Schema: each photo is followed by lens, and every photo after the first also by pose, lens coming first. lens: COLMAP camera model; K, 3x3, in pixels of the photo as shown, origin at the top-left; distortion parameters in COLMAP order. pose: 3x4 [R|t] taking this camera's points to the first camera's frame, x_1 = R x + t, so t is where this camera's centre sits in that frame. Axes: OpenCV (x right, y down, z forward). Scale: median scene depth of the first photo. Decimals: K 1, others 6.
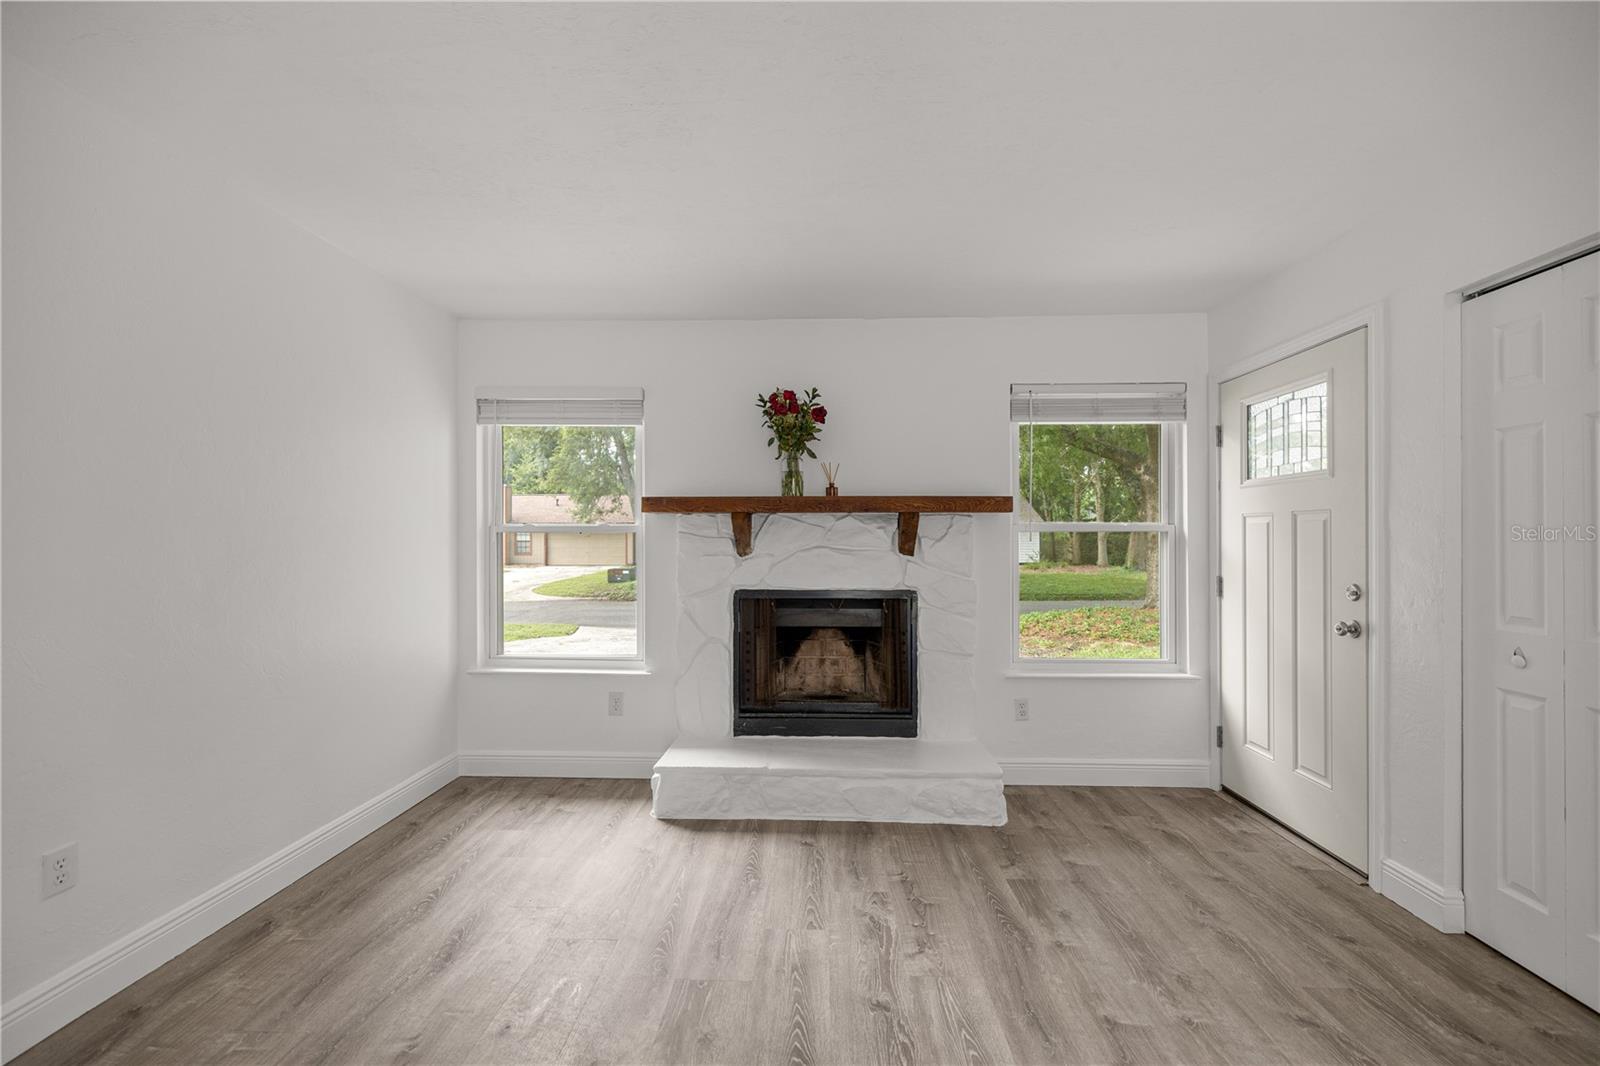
lens RADIAL K [[678.4, 0, 803.0], [0, 678.4, 541.8], [0, 0, 1]] dist [0.003877, 0.000526]
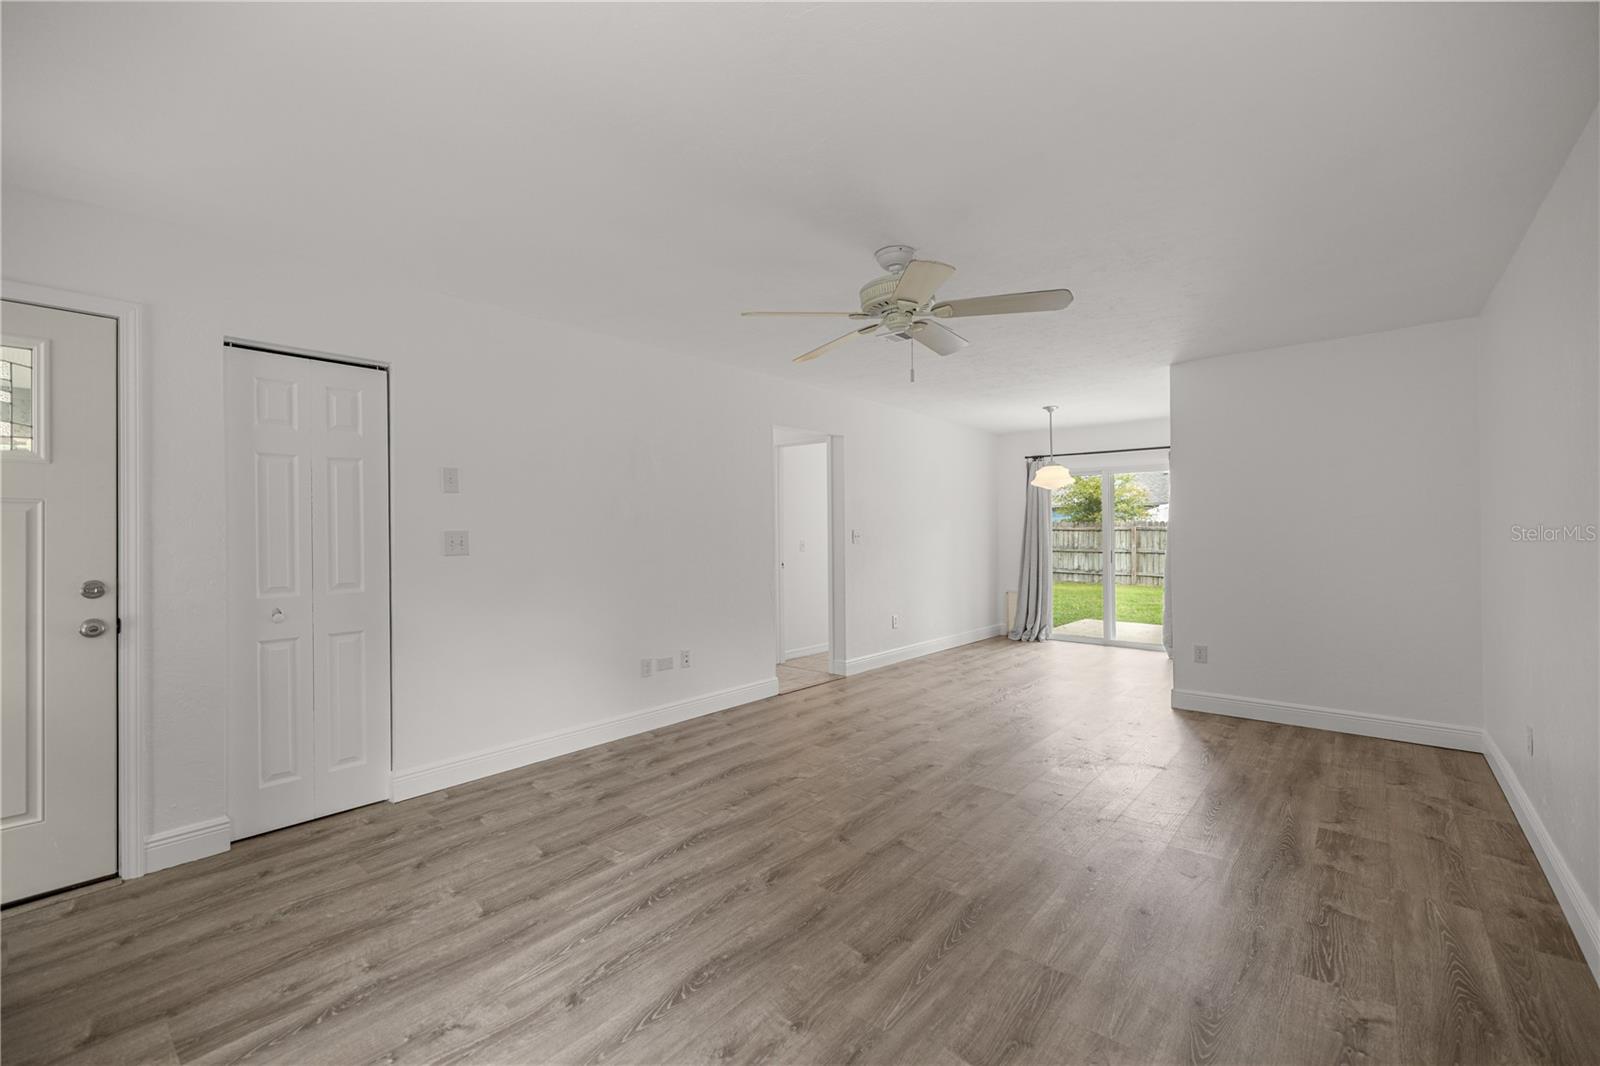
lens RADIAL K [[678.4, 0, 802.4], [0, 678.4, 529.8], [0, 0, 1]] dist [0.003877, 0.000526]
pose [[-0.788926, 0.006555, 0.614453, -0.699886], [0.006752, 0.999975, -0.001998, -0.000161], [-0.614451, 0.002573, -0.788951, 1.440776]]
